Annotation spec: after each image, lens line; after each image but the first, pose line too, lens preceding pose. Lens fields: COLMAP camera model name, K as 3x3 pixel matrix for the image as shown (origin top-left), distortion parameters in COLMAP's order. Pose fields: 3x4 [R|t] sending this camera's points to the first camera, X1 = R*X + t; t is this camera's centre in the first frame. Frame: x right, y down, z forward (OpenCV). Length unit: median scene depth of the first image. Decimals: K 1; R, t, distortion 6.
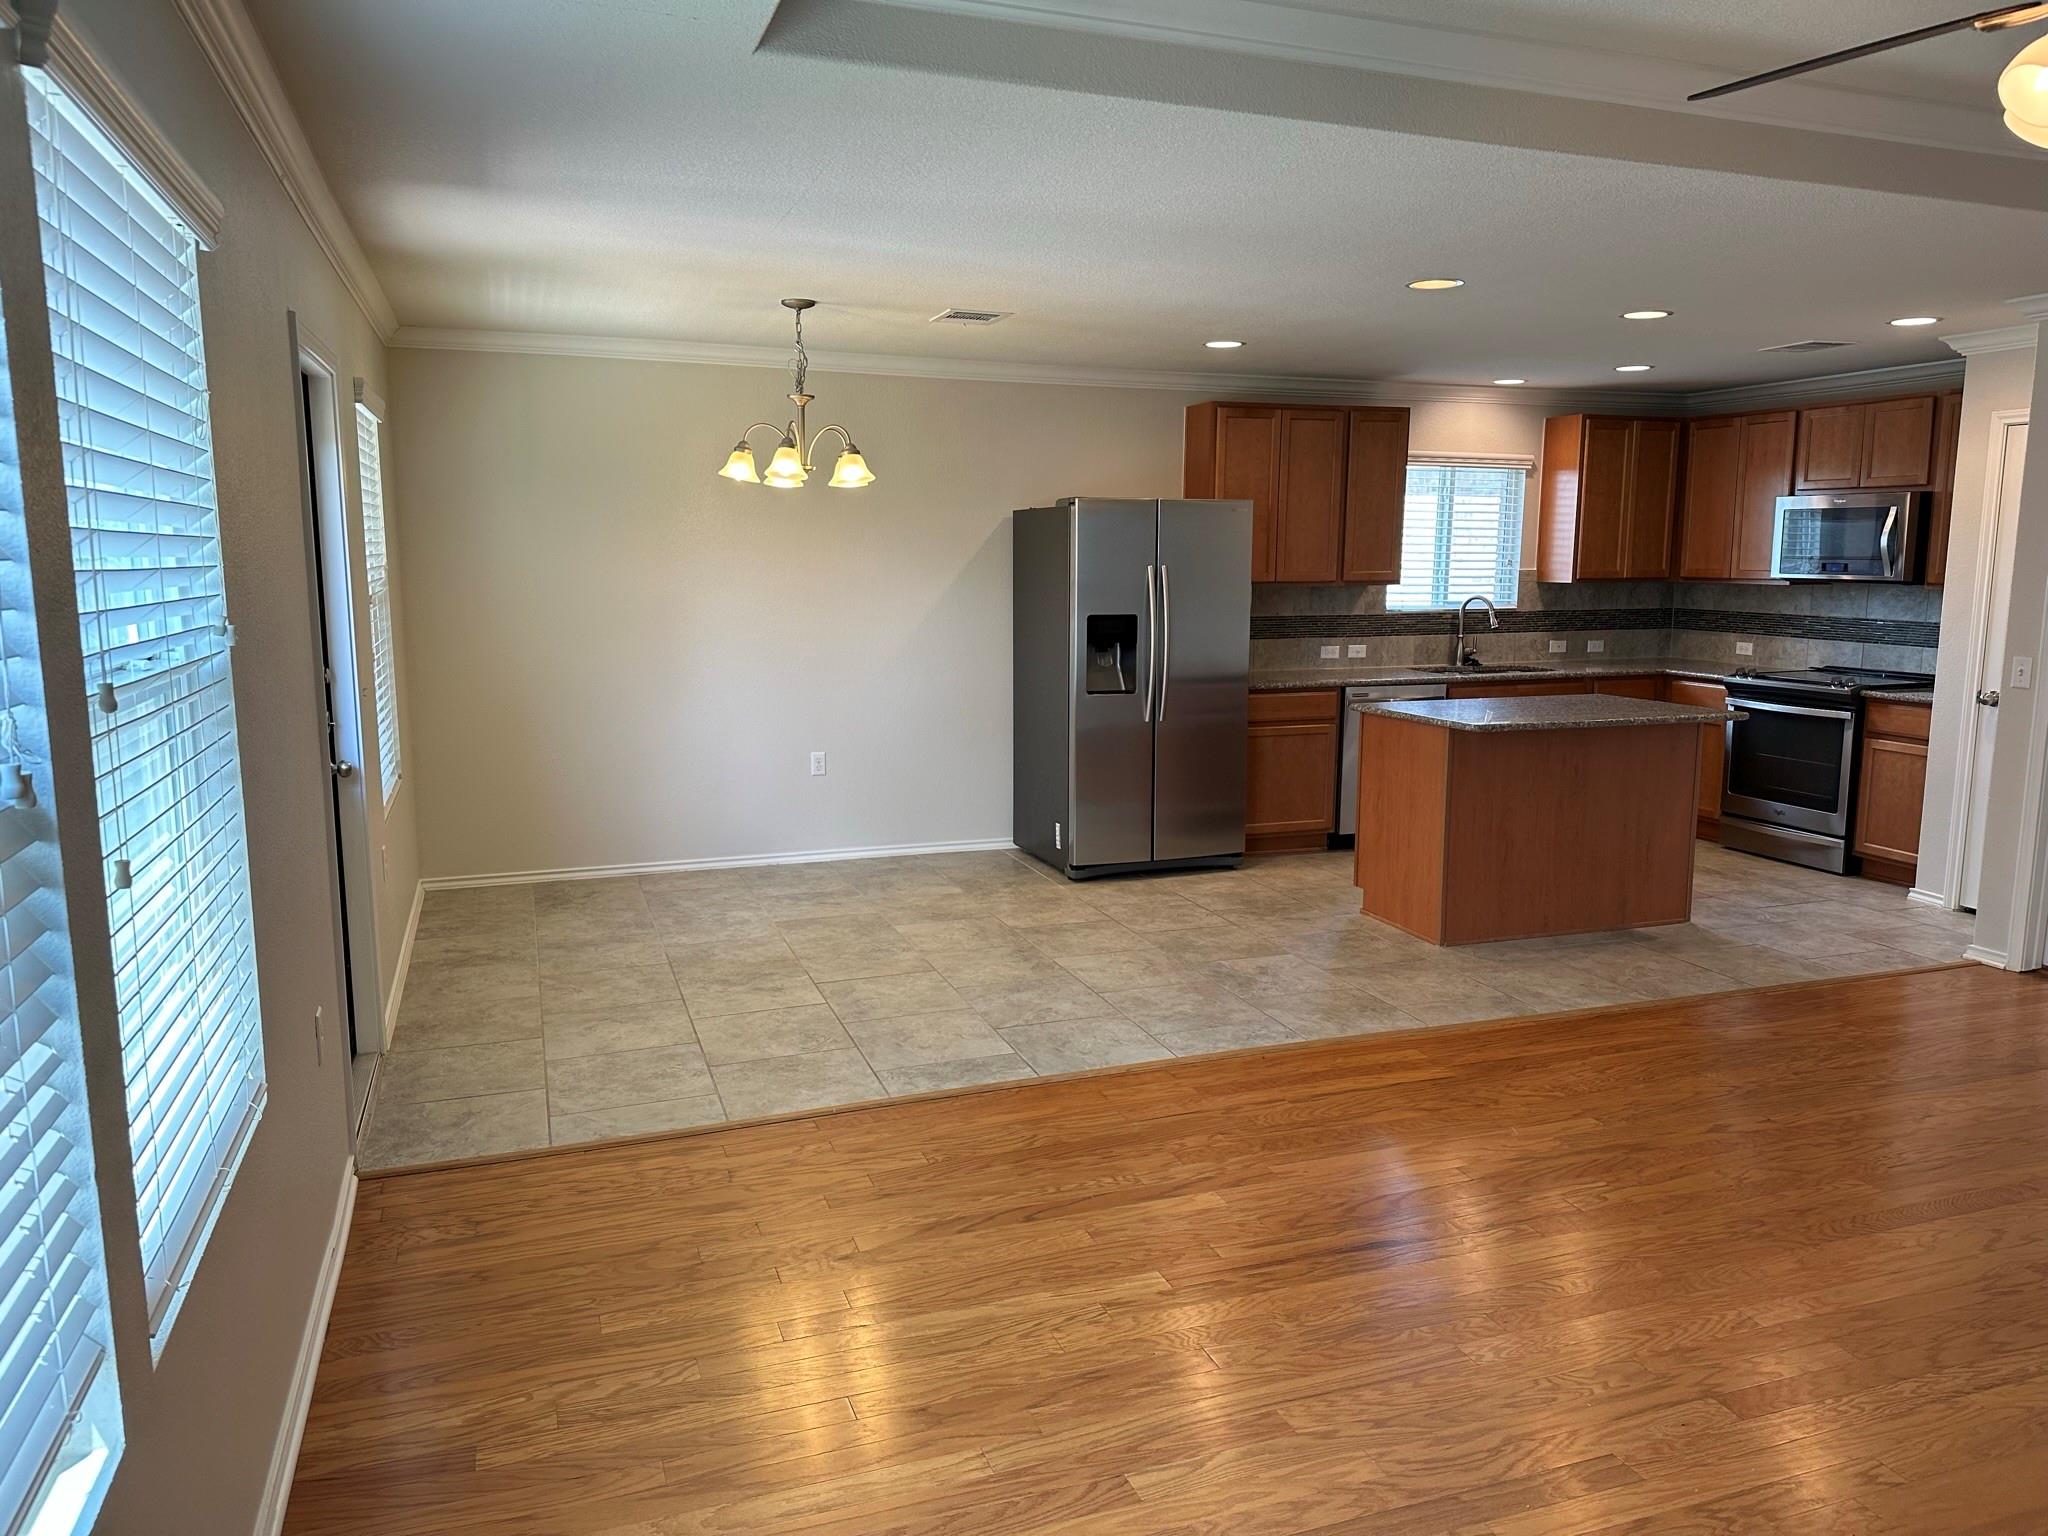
lens RADIAL K [[1423.7, 0, 1036.0], [0, 1423.7, 768.9], [0, 0, 1]] dist [0.159570, -0.294297]
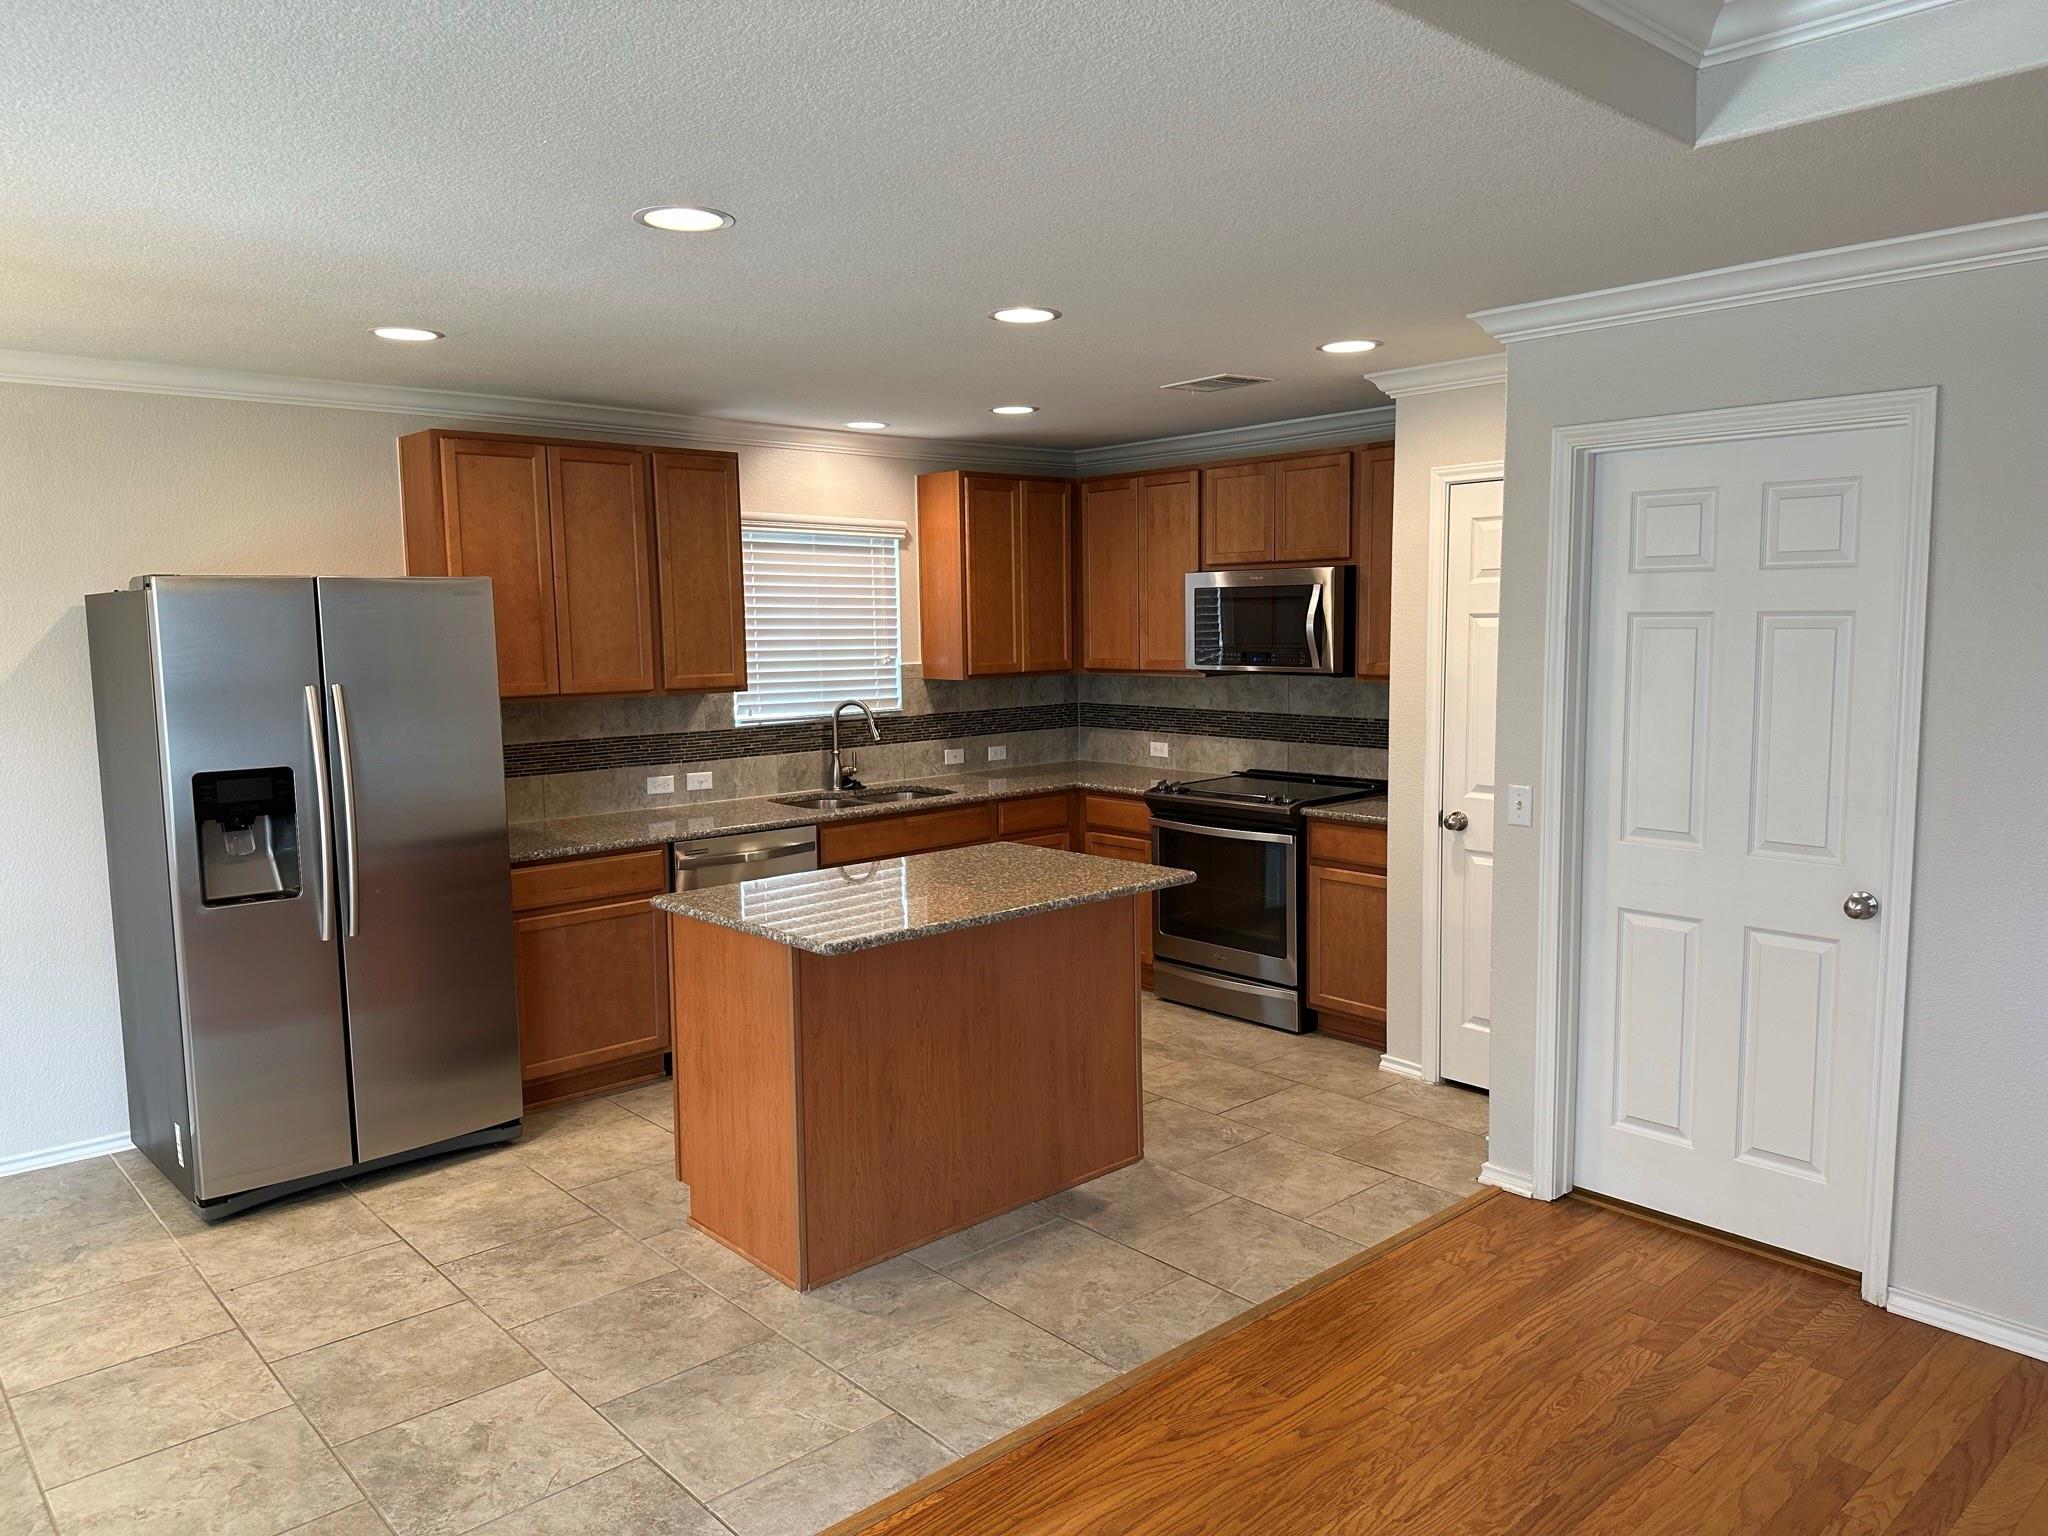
lens RADIAL K [[1418.9, 0, 1022.9], [0, 1418.9, 766.7], [0, 0, 1]] dist [0.079161, -0.111447]
pose [[0.926814, -0.057803, 0.371045, 0.155300], [0.074397, 0.996761, -0.030554, -0.078935], [-0.368077, 0.055922, 0.928112, 0.384363]]
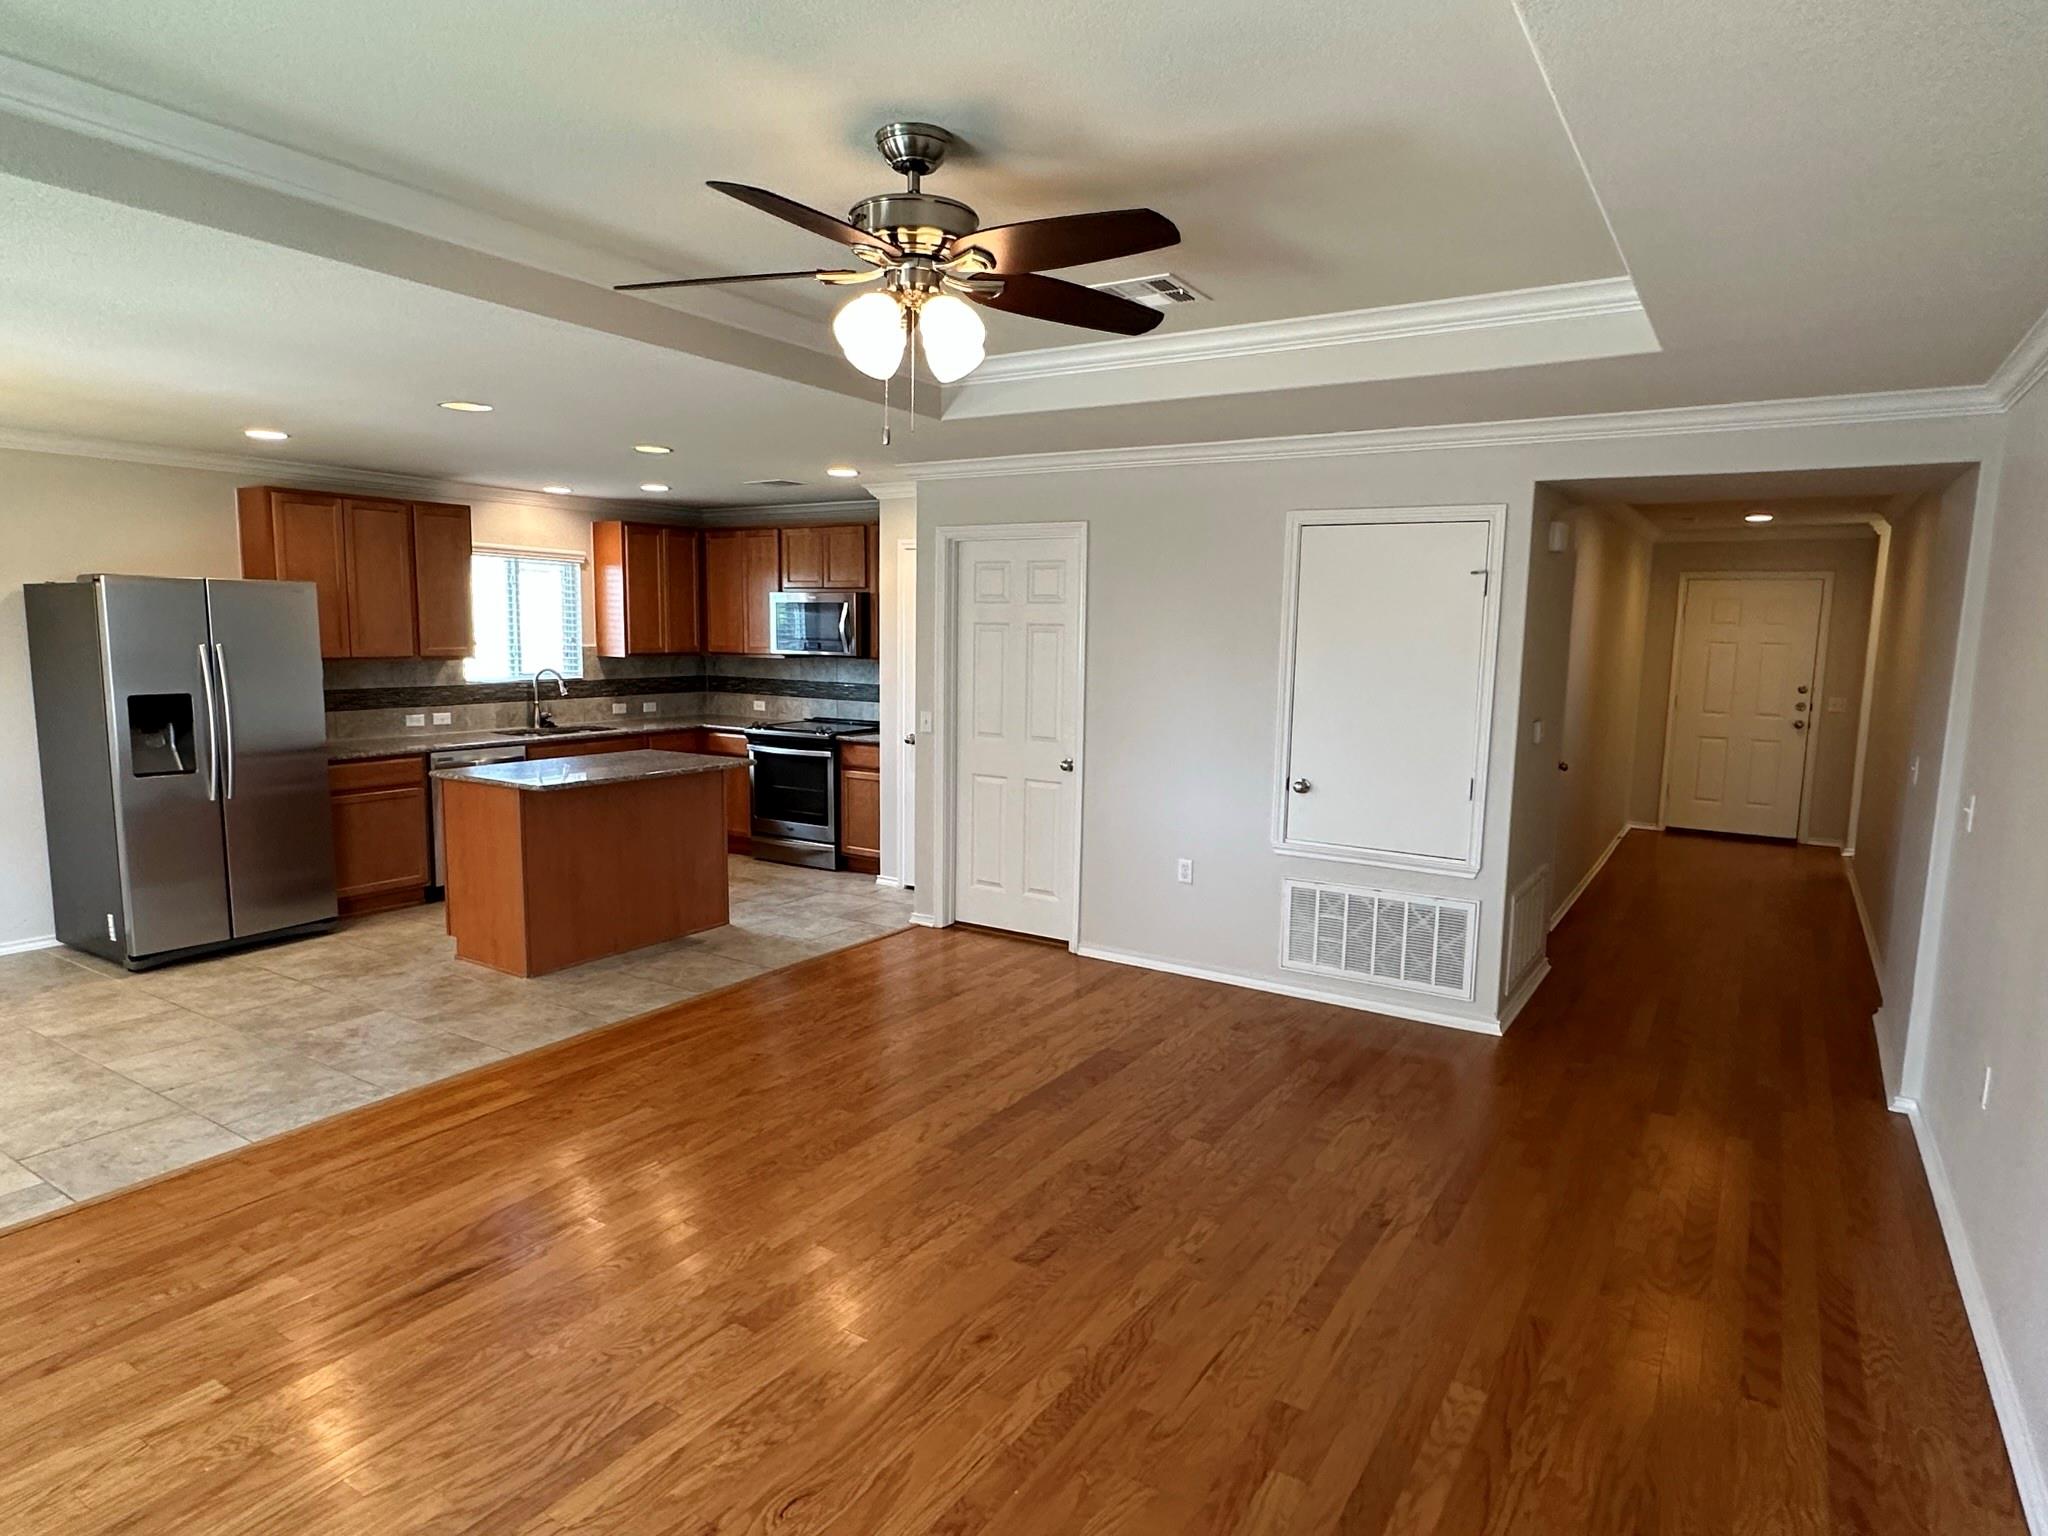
lens RADIAL K [[1184.5, 0, 1023.1], [0, 1184.5, 775.7], [0, 0, 1]] dist [-0.005961, 0.000288]
pose [[0.794182, -0.069461, 0.603697, 0.036803], [0.080003, 0.996750, 0.009439, -0.015536], [-0.602391, 0.040801, 0.797158, 0.003829]]
